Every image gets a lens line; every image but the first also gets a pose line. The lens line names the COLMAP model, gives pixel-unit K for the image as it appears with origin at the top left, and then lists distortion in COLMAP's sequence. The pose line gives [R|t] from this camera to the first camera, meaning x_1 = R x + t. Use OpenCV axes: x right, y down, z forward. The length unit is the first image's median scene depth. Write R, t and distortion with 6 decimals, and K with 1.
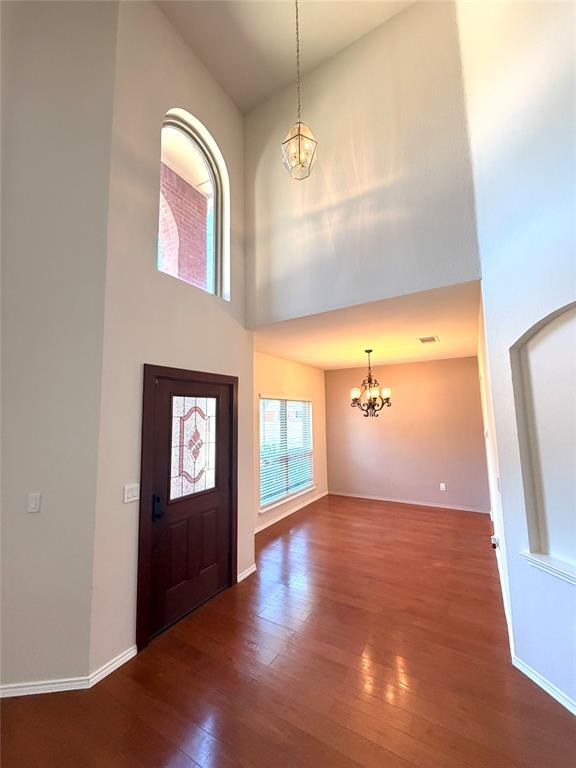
lens RADIAL K [[306.2, 0, 289.3], [0, 306.2, 384.8], [0, 0, 1]] dist [0.006928, -0.001115]
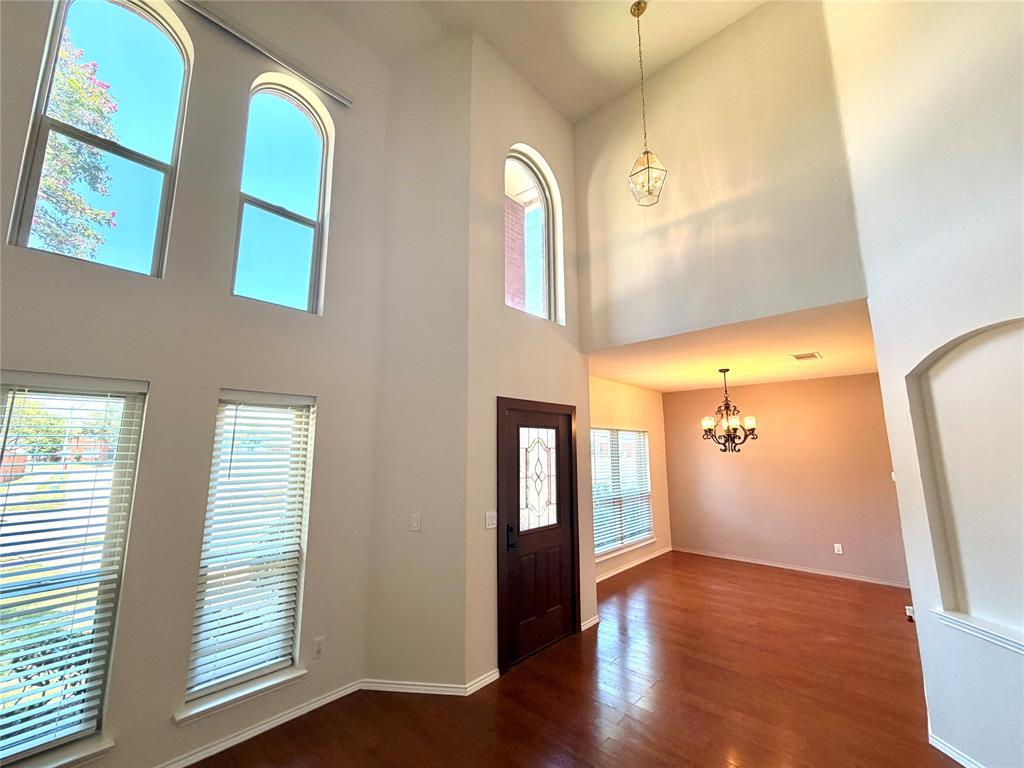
lens RADIAL K [[408.2, 0, 511.4], [0, 408.2, 385.3], [0, 0, 1]] dist [0.006928, -0.001115]
pose [[0.978323, -0.017021, -0.206383, -0.112284], [0.006135, 0.998561, -0.053273, -0.025700], [0.206992, 0.050852, 0.977020, -0.283654]]
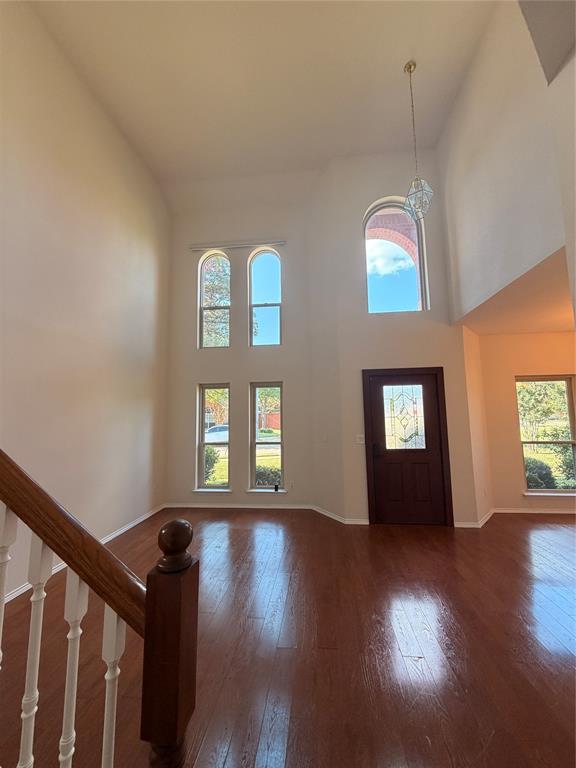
lens RADIAL K [[306.2, 0, 284.9], [0, 306.2, 384.3], [0, 0, 1]] dist [0.006928, -0.001115]
pose [[0.432193, -0.084979, -0.897768, 0.749777], [0.102777, 0.993705, -0.044583, 0.040147], [0.895905, -0.073001, 0.438206, -0.157273]]
